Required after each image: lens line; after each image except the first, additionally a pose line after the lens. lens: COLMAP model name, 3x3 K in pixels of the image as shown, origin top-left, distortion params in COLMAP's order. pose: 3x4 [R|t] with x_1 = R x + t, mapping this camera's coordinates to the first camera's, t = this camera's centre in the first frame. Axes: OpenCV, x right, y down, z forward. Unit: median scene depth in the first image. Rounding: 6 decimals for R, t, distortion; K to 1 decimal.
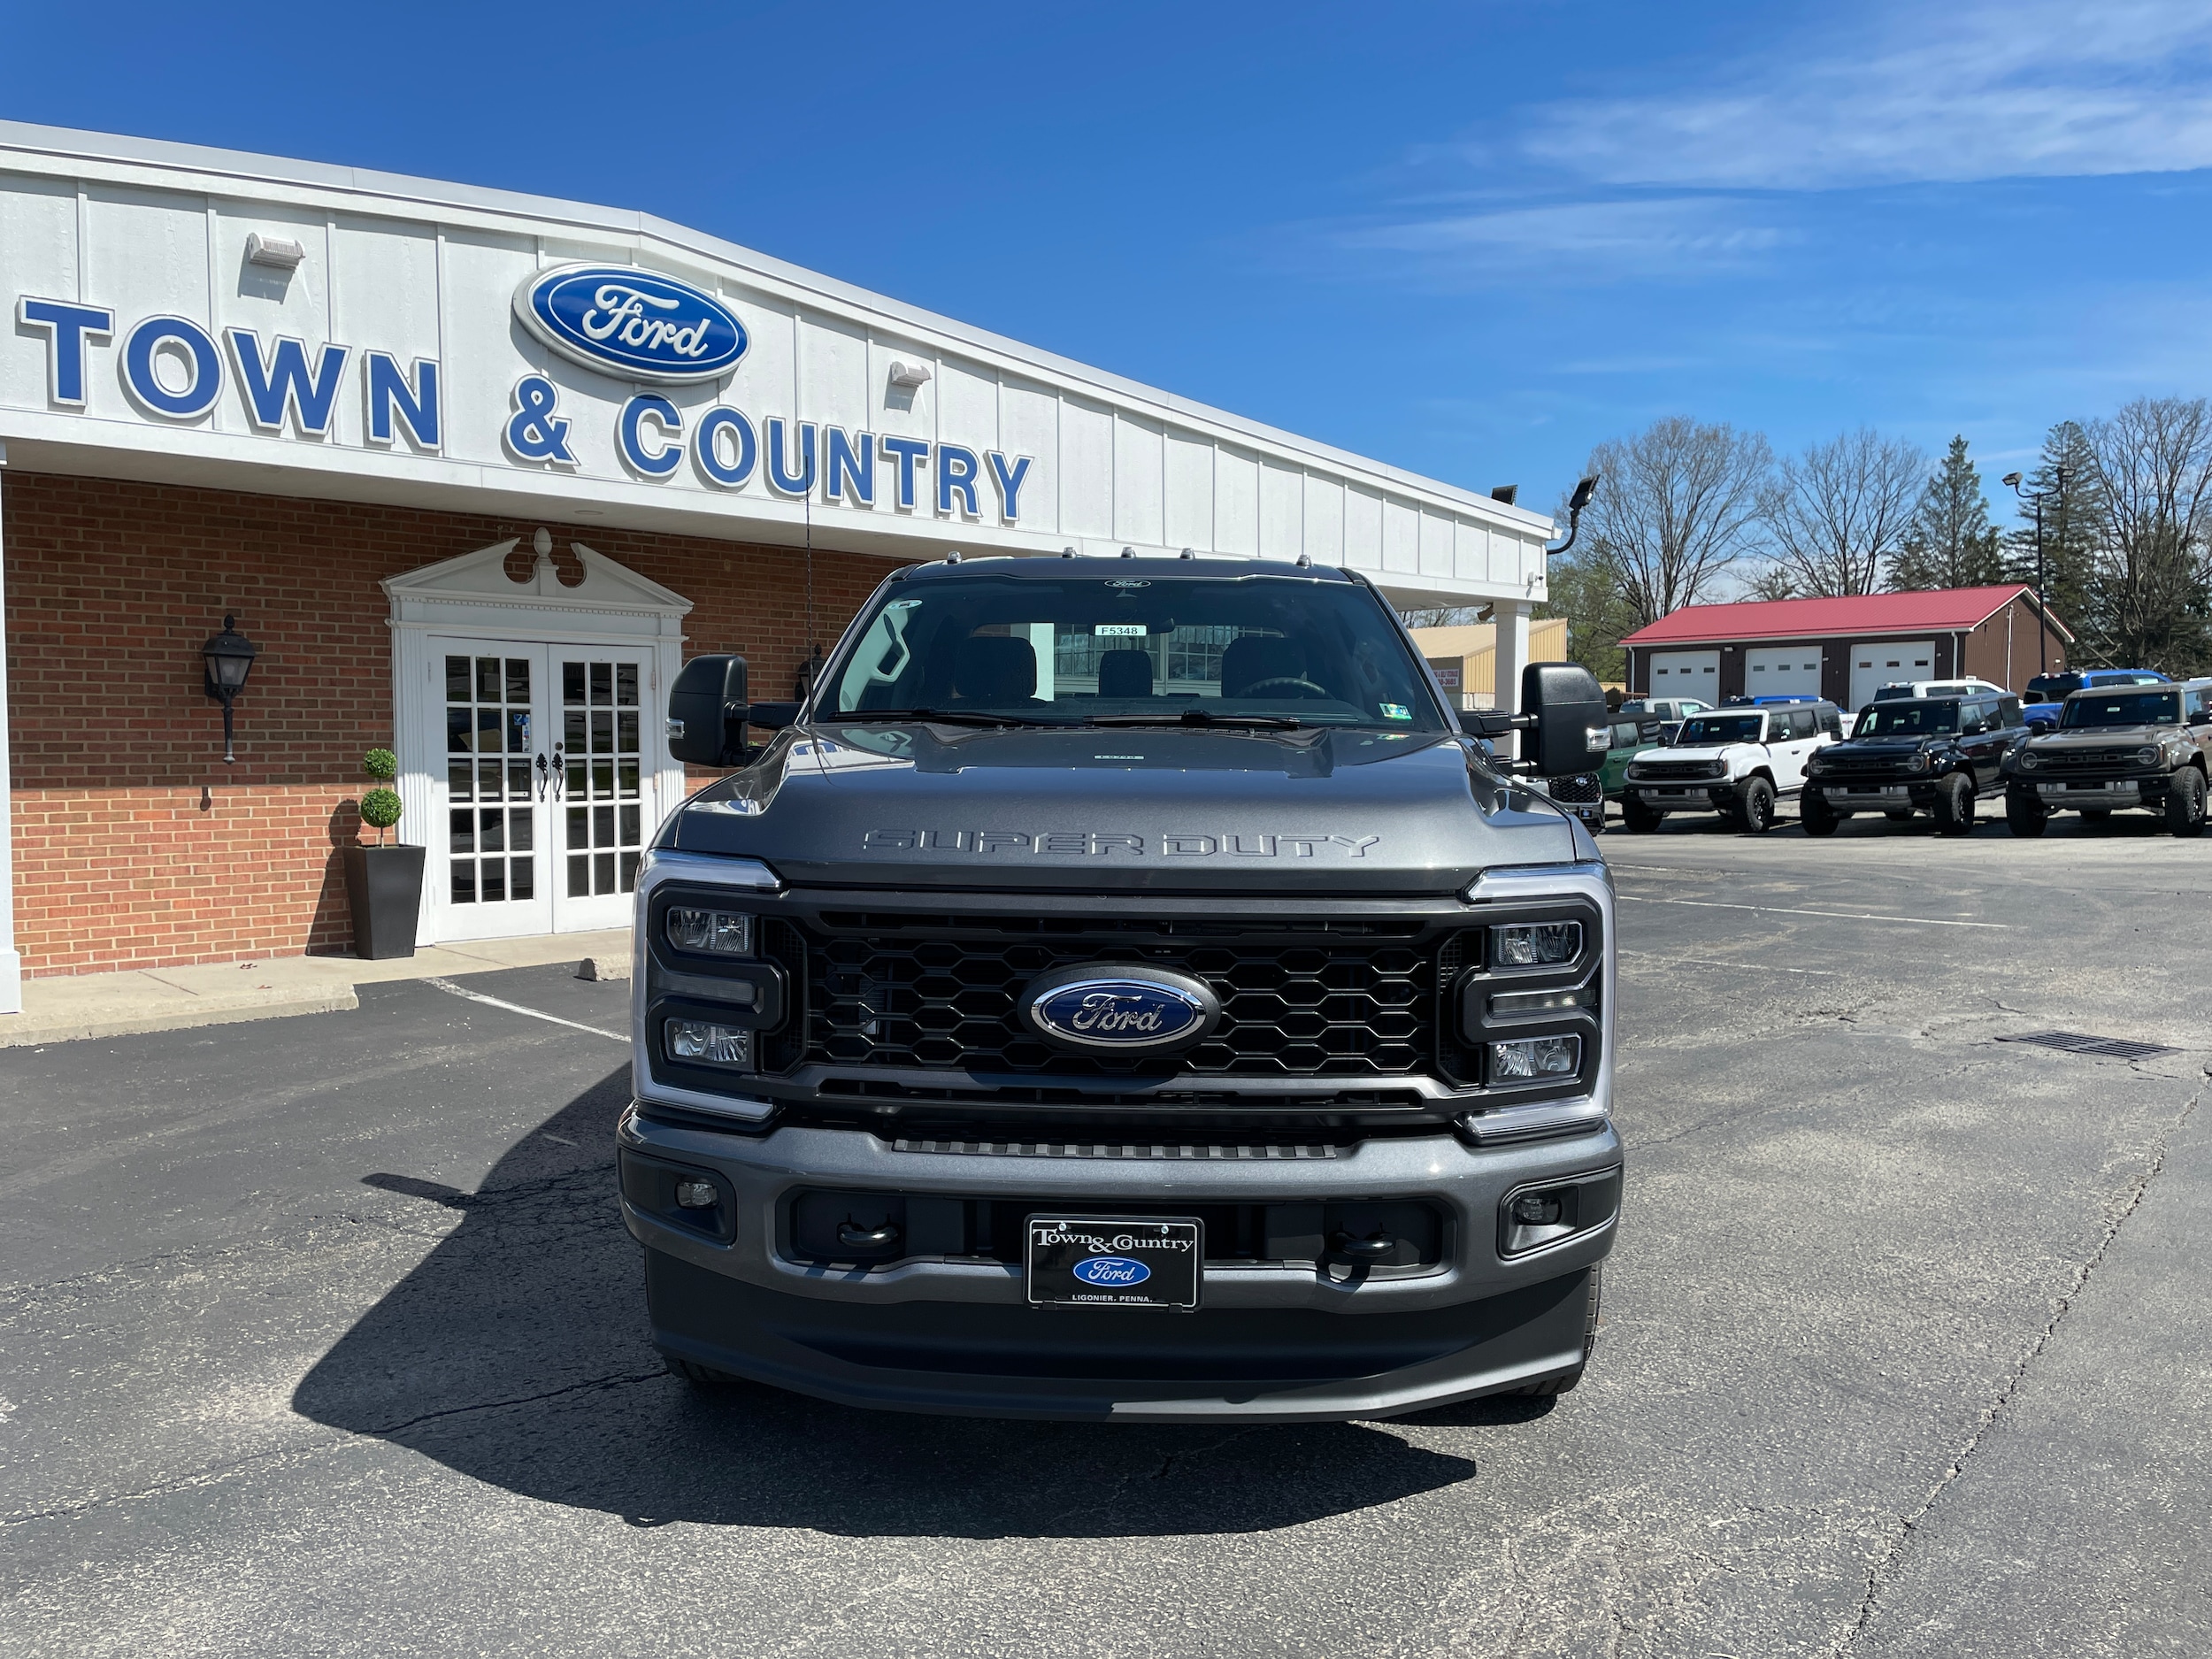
lens RADIAL K [[1657.0, 0, 1091.1], [0, 1657.0, 847.8], [0, 0, 1]] dist [0.089602, -0.109889]
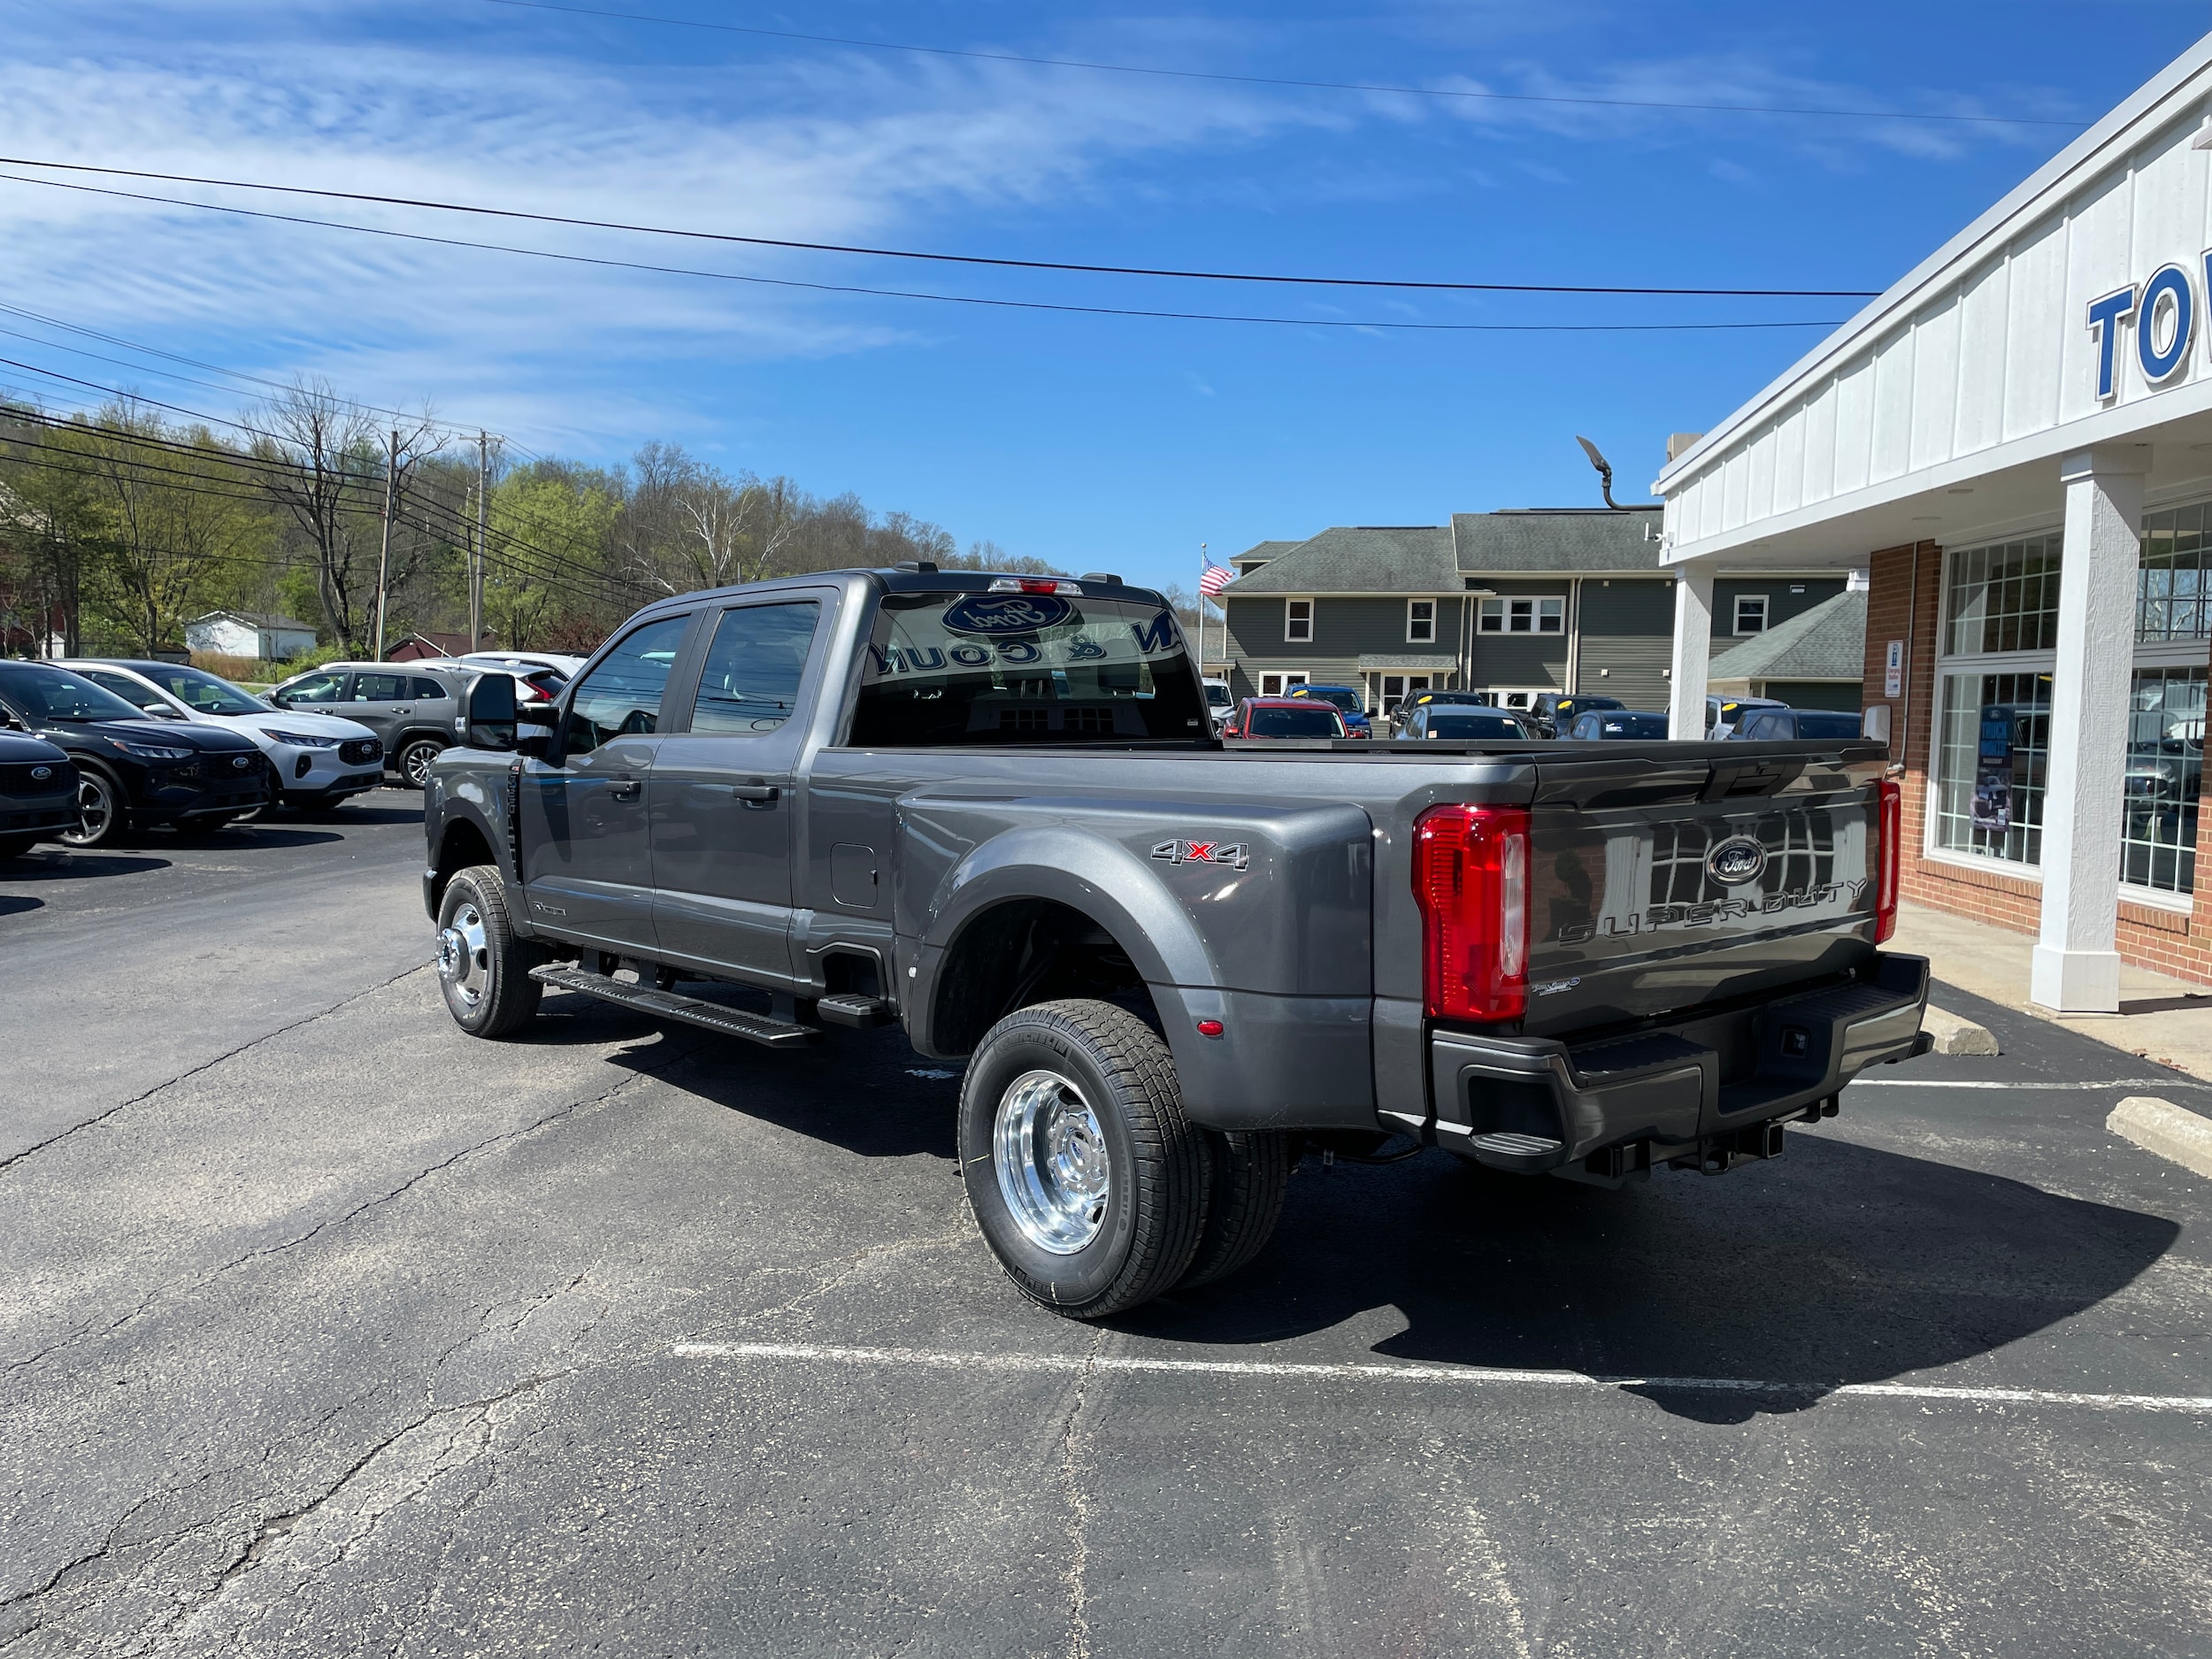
lens RADIAL K [[1657.0, 0, 1090.9], [0, 1657.0, 869.3], [0, 0, 1]] dist [0.089602, -0.109889]
pose [[-0.739665, 0.055281, -0.670701, 0.364458], [-0.060640, 0.987091, 0.148234, -0.078710], [0.670238, 0.150315, -0.726764, 1.013940]]
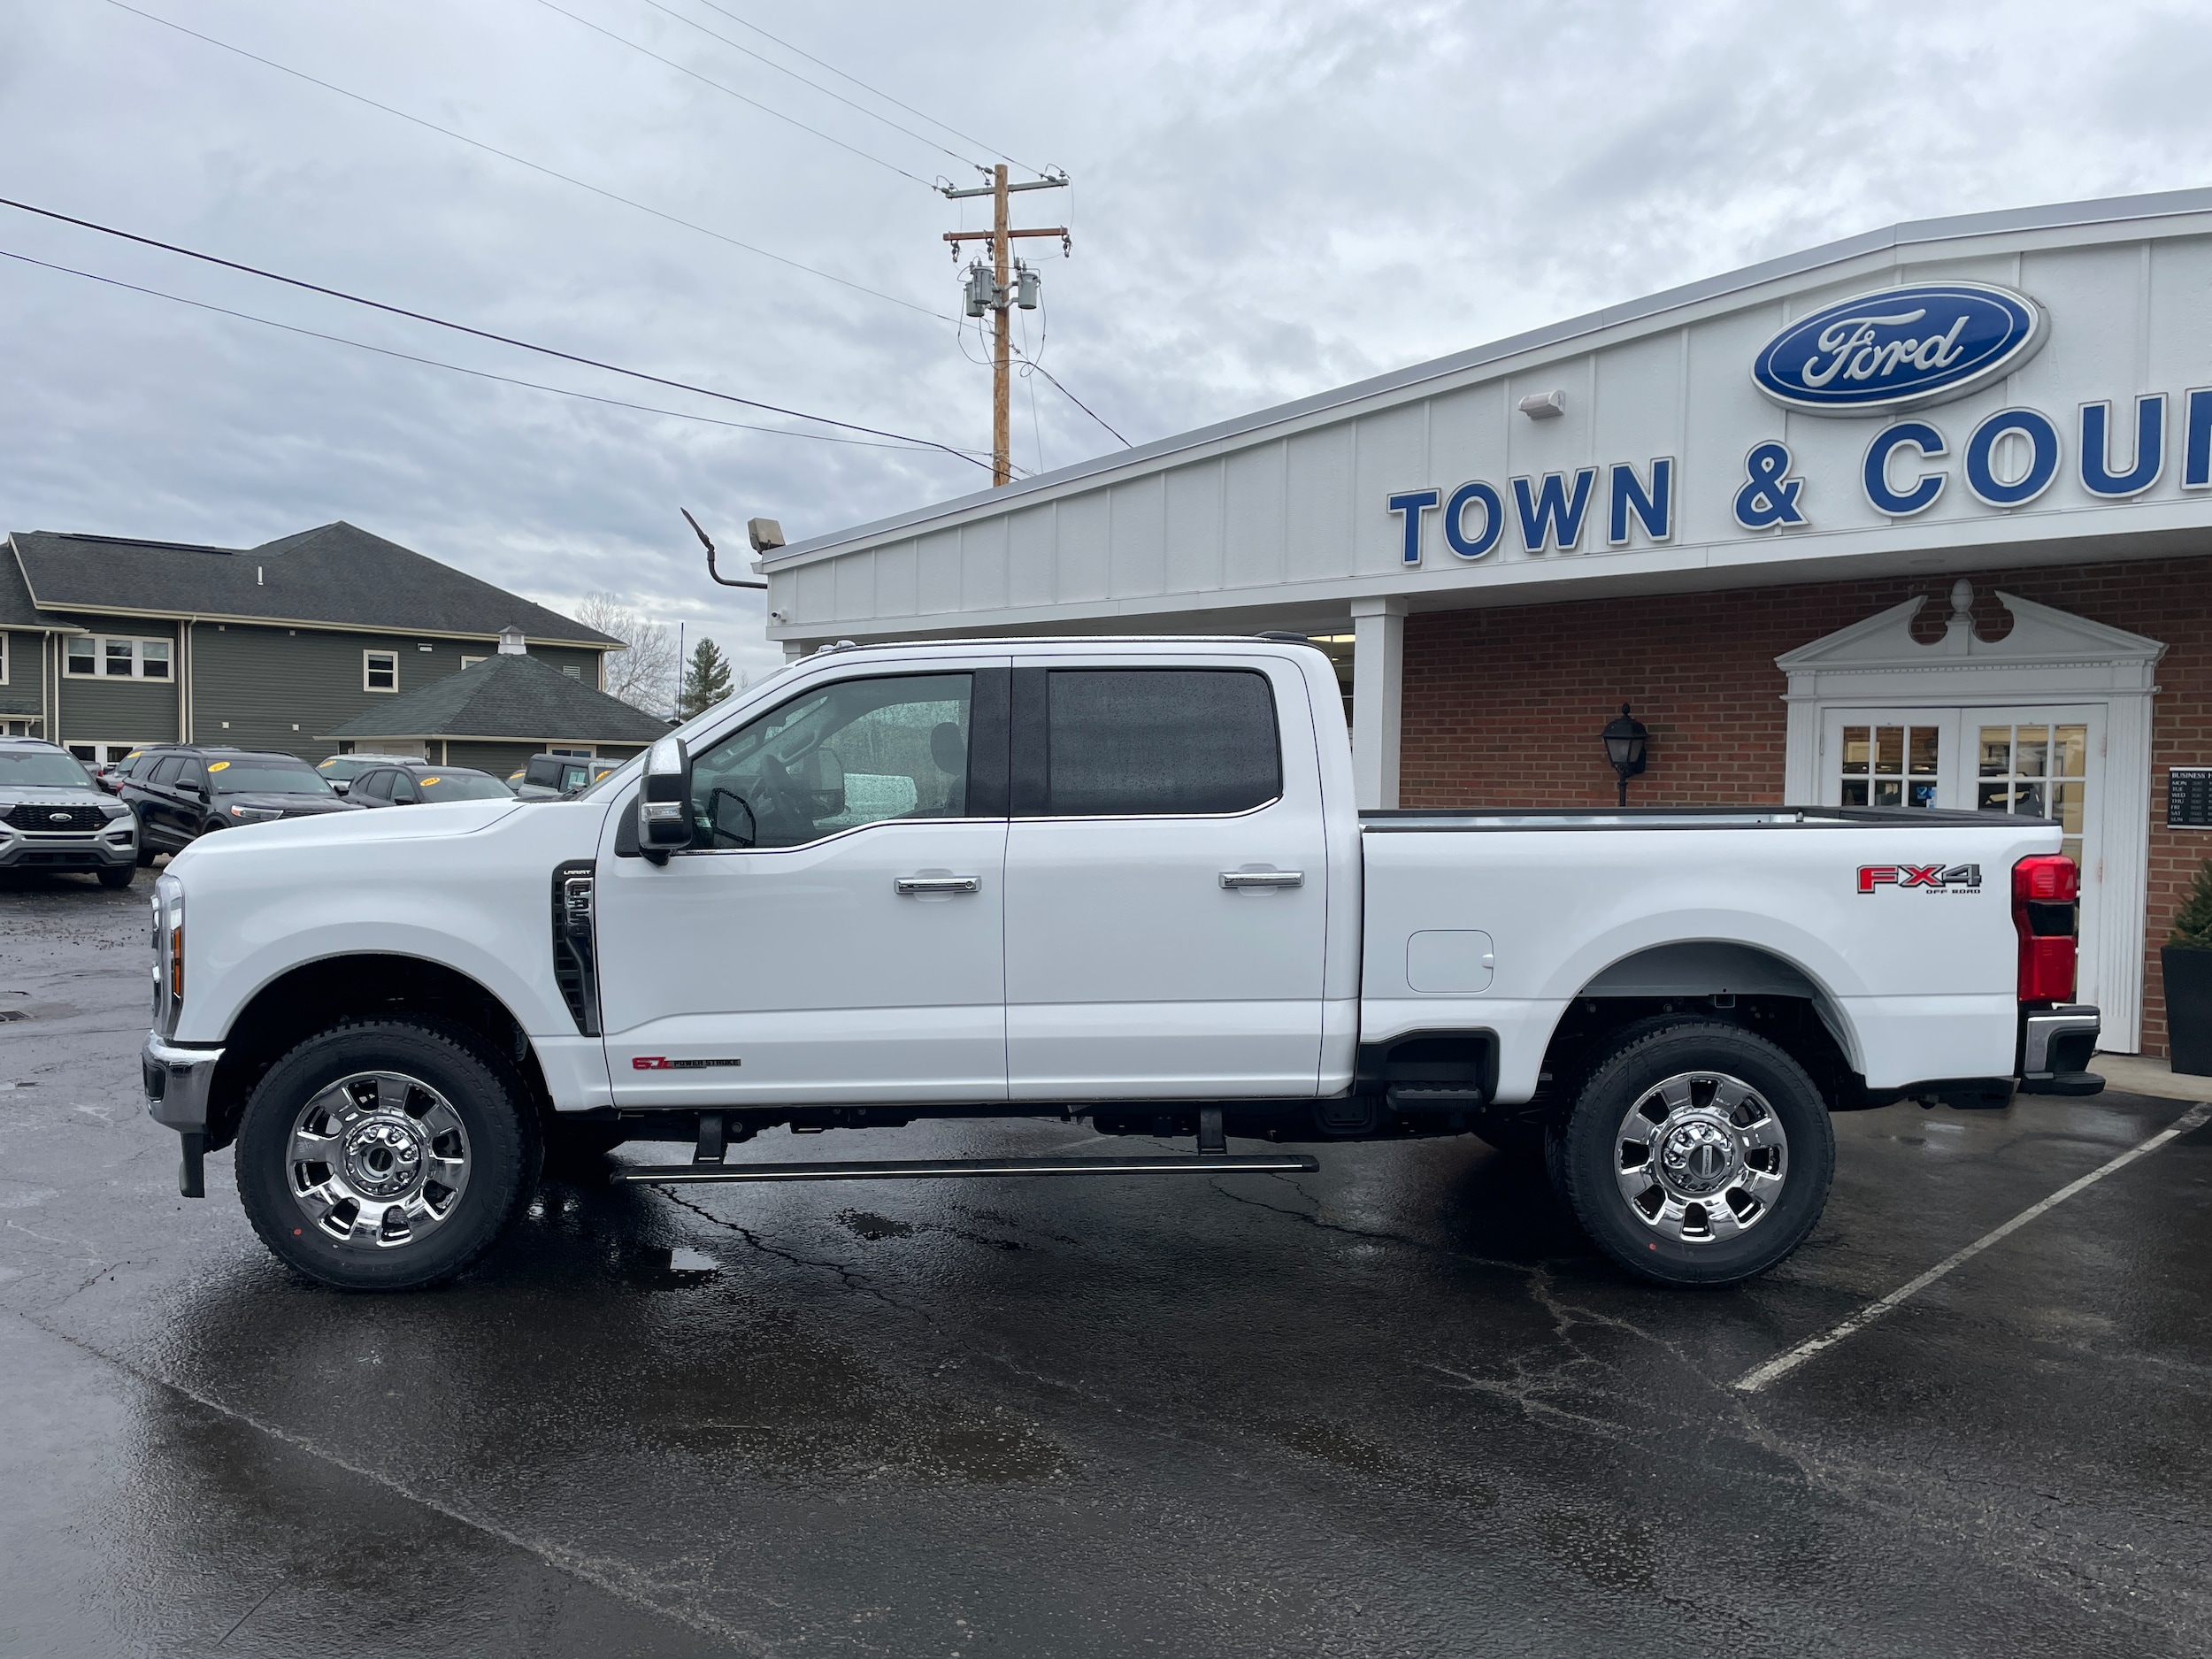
lens RADIAL K [[1657.0, 0, 1115.5], [0, 1657.0, 864.3], [0, 0, 1]] dist [0.089602, -0.109889]
pose [[0.049401, 0.050621, -0.997495, 0.573633], [-0.081542, 0.995585, 0.046486, -0.045390], [0.995445, 0.079042, 0.053311, 0.527321]]
